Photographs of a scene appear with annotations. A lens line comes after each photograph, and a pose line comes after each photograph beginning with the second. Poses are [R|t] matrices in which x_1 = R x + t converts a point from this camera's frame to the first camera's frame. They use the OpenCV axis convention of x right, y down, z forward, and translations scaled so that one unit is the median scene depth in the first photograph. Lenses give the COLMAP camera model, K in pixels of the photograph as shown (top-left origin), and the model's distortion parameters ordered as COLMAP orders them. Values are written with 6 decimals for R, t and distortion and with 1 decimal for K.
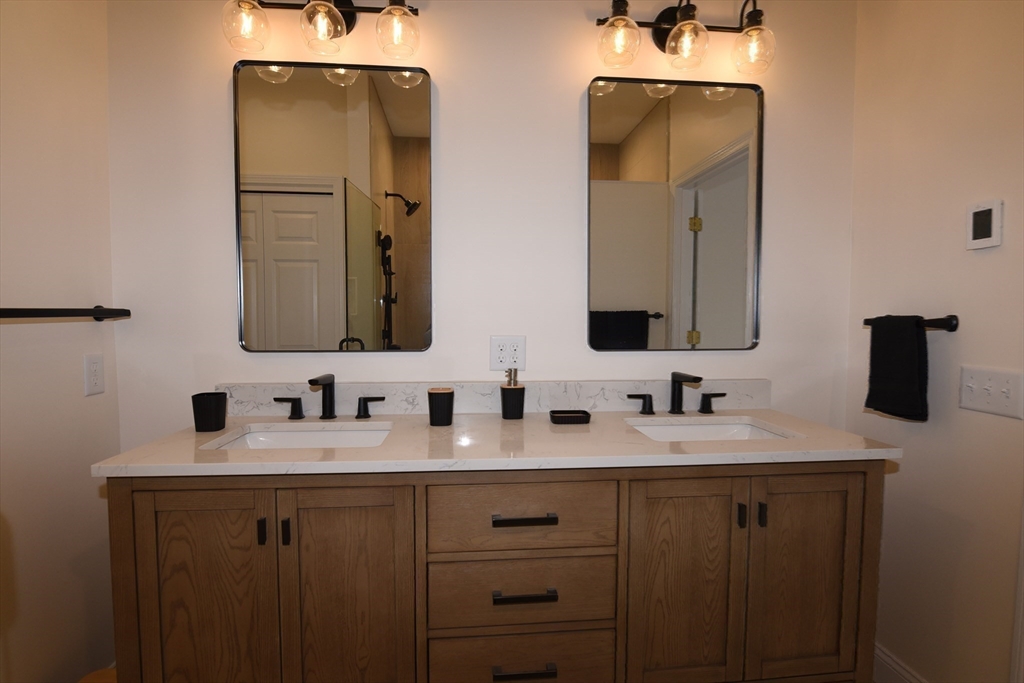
lens RADIAL K [[499.5, 0, 509.7], [0, 499.5, 356.5], [0, 0, 1]] dist [0.001196, 0.000094]
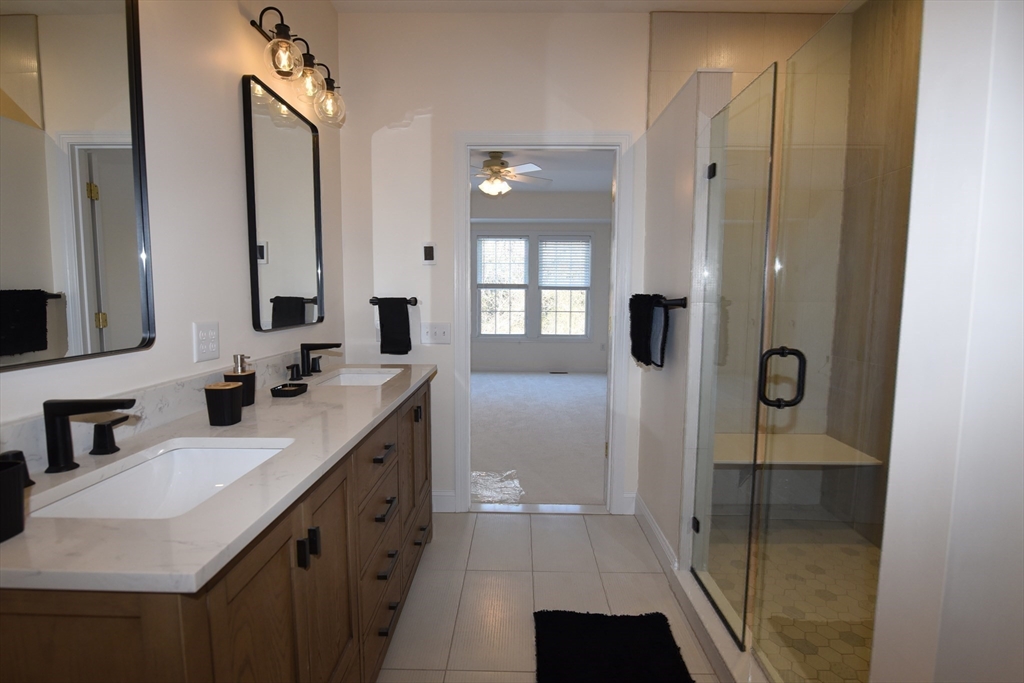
lens RADIAL K [[491.0, 0, 515.5], [0, 491.0, 341.8], [0, 0, 1]] dist [-0.002277, -0.007537]
pose [[0.099595, -0.092024, 0.990764, -0.859223], [0.075265, 0.993558, 0.084718, -0.037897], [-0.992177, 0.066132, 0.105879, 0.373334]]
